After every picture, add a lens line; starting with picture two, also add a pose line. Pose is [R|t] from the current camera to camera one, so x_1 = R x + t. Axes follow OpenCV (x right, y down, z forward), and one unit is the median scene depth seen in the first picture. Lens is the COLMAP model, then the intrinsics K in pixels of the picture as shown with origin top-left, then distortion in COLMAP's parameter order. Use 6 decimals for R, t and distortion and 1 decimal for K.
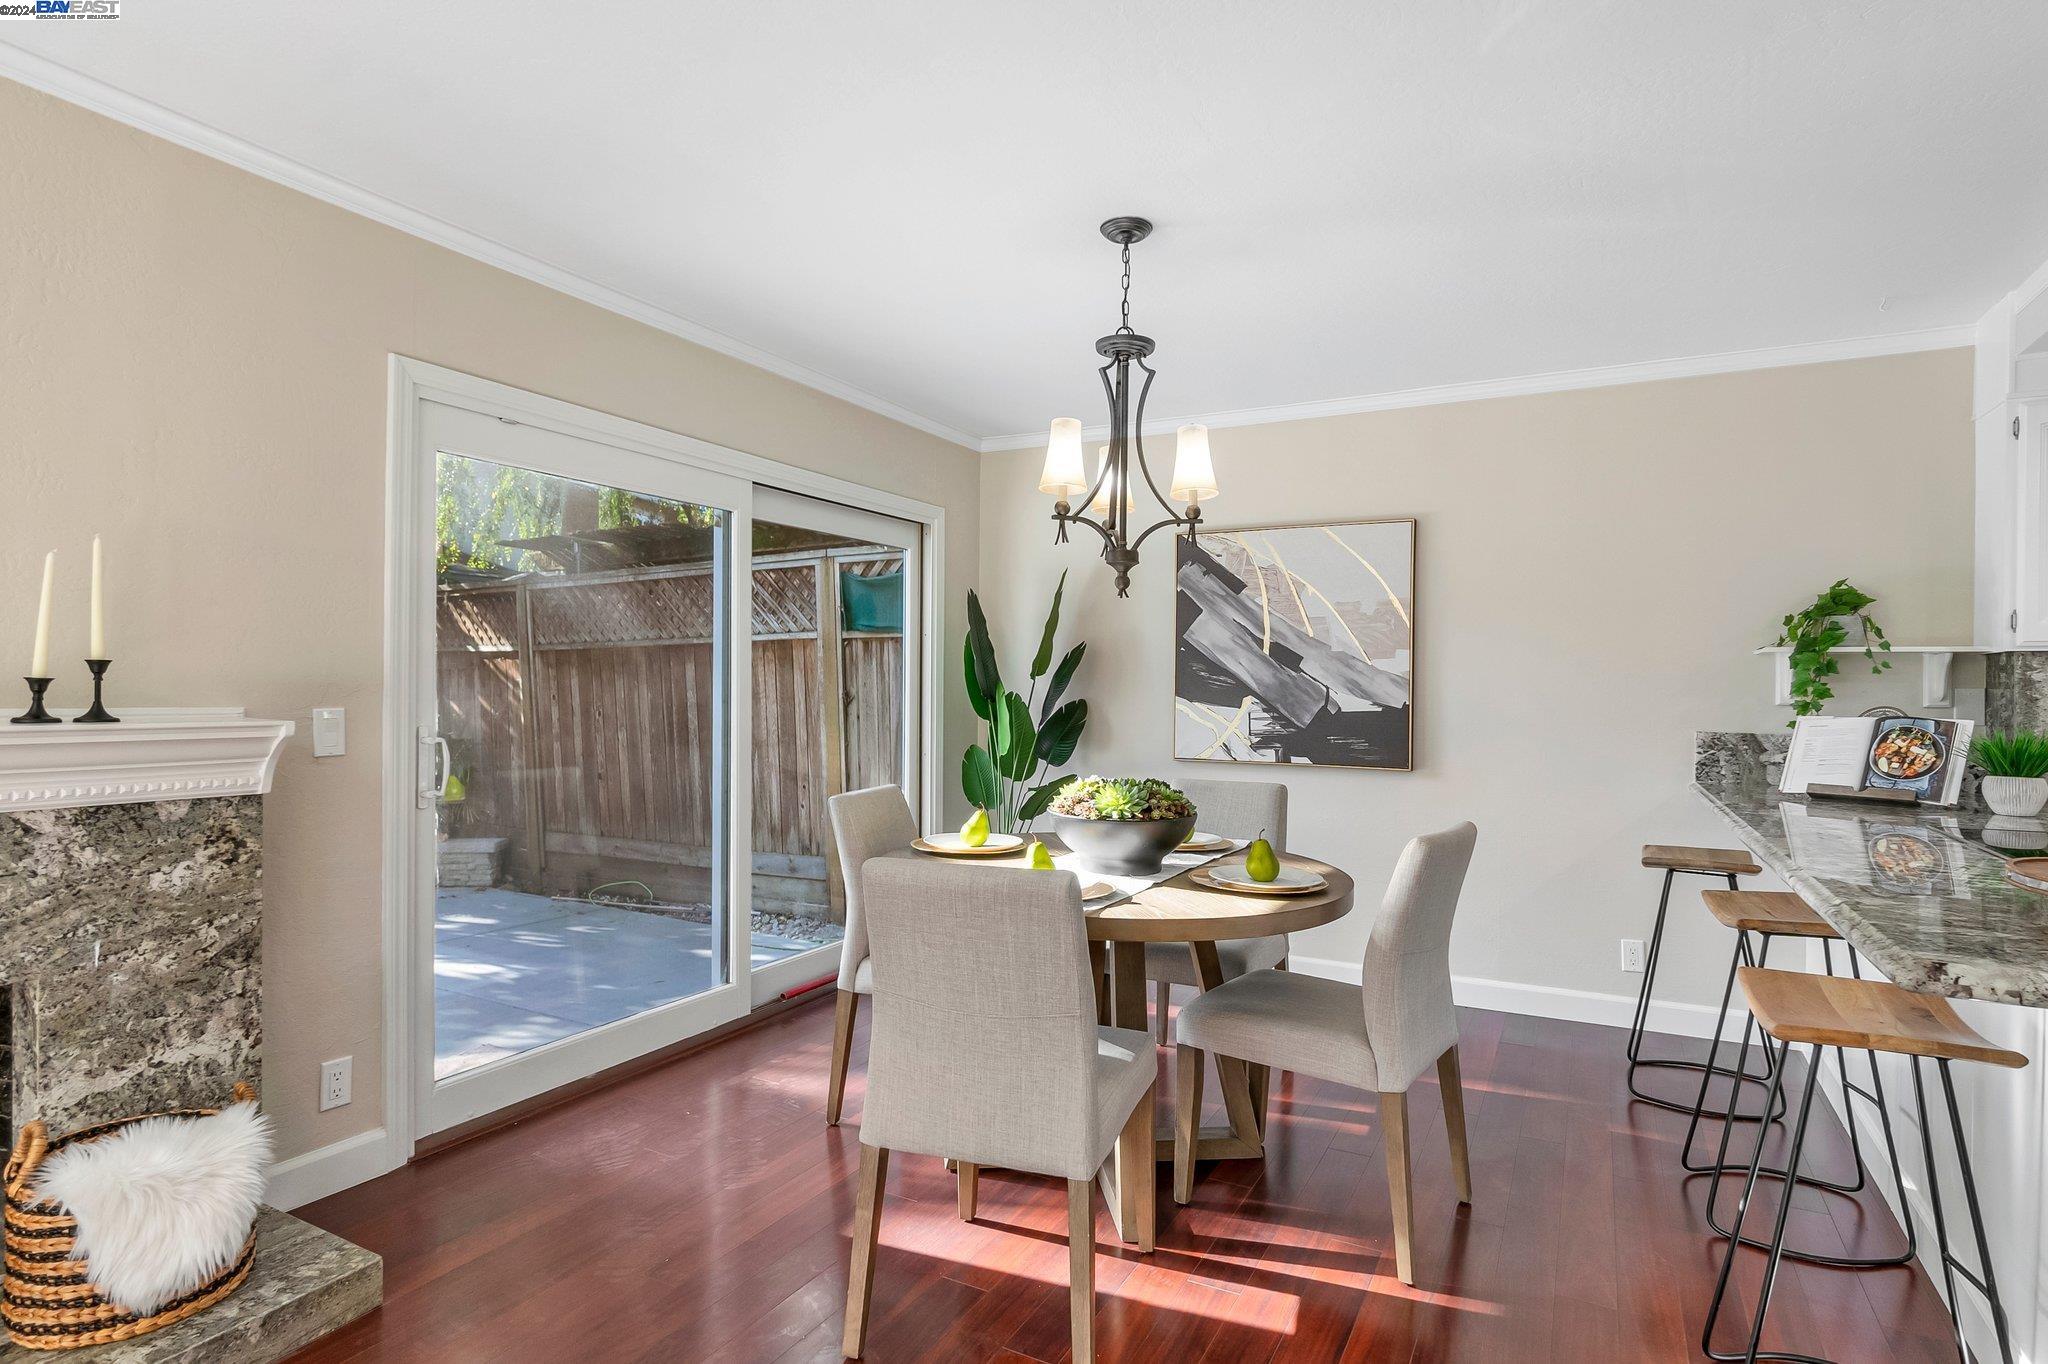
lens RADIAL K [[1058.5, 0, 1024.0], [0, 1058.5, 682.0], [0, 0, 1]] dist [0.000058, 0.001052]
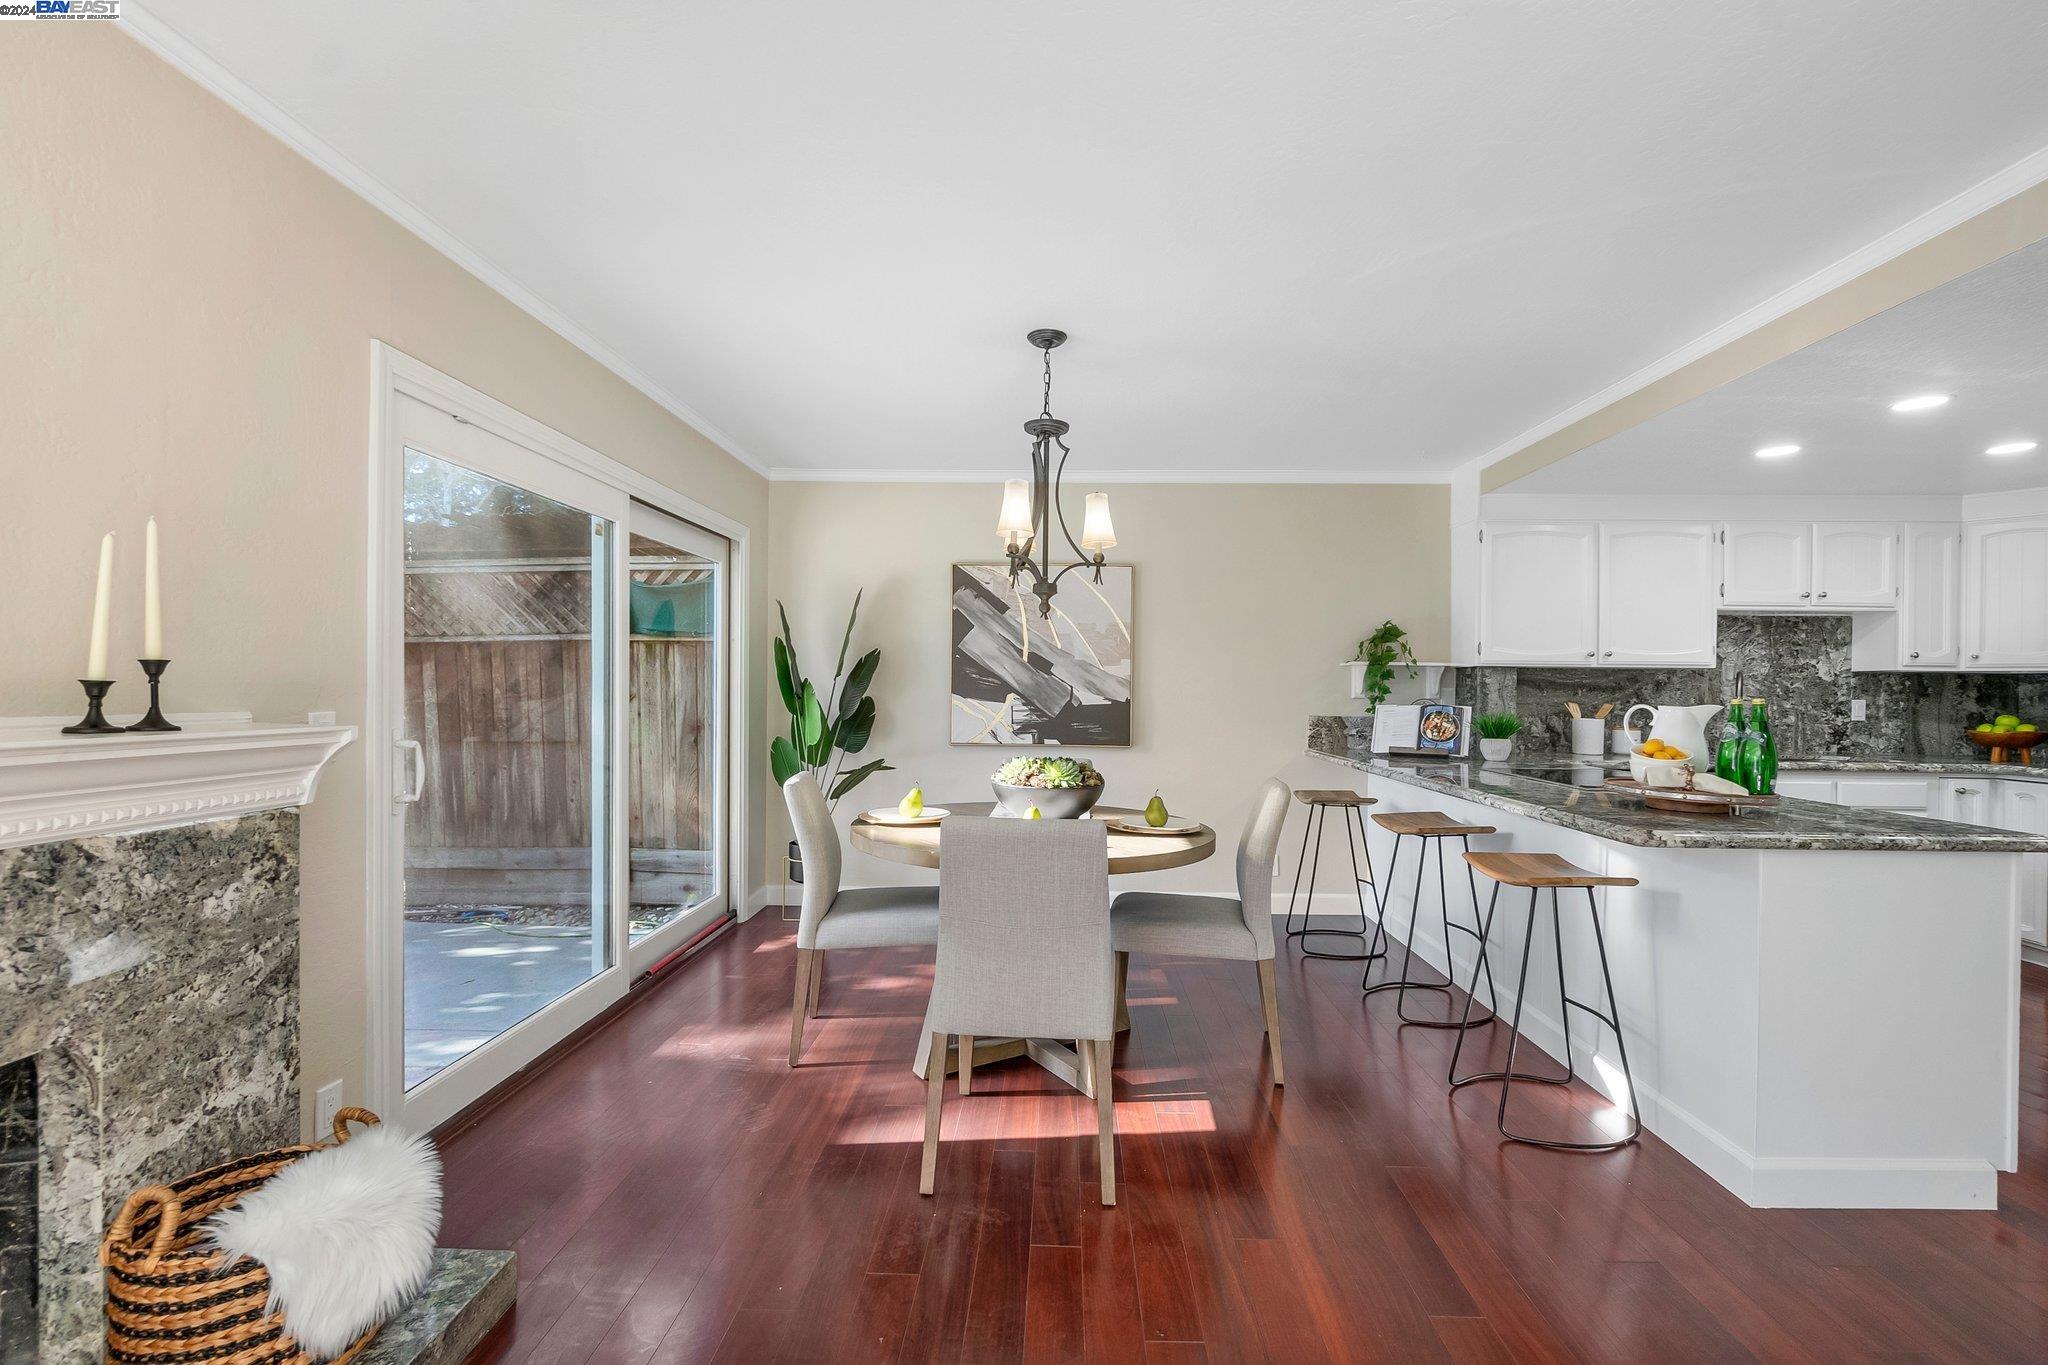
lens RADIAL K [[903.2, 0, 1024.0], [0, 903.2, 682.5], [0, 0, 1]] dist [-0.000468, 0.000478]
pose [[0.897419, 0.001317, 0.441178, -0.457436], [-0.002681, 0.999993, 0.002469, -0.004904], [-0.441172, -0.003399, 0.897416, 0.009053]]
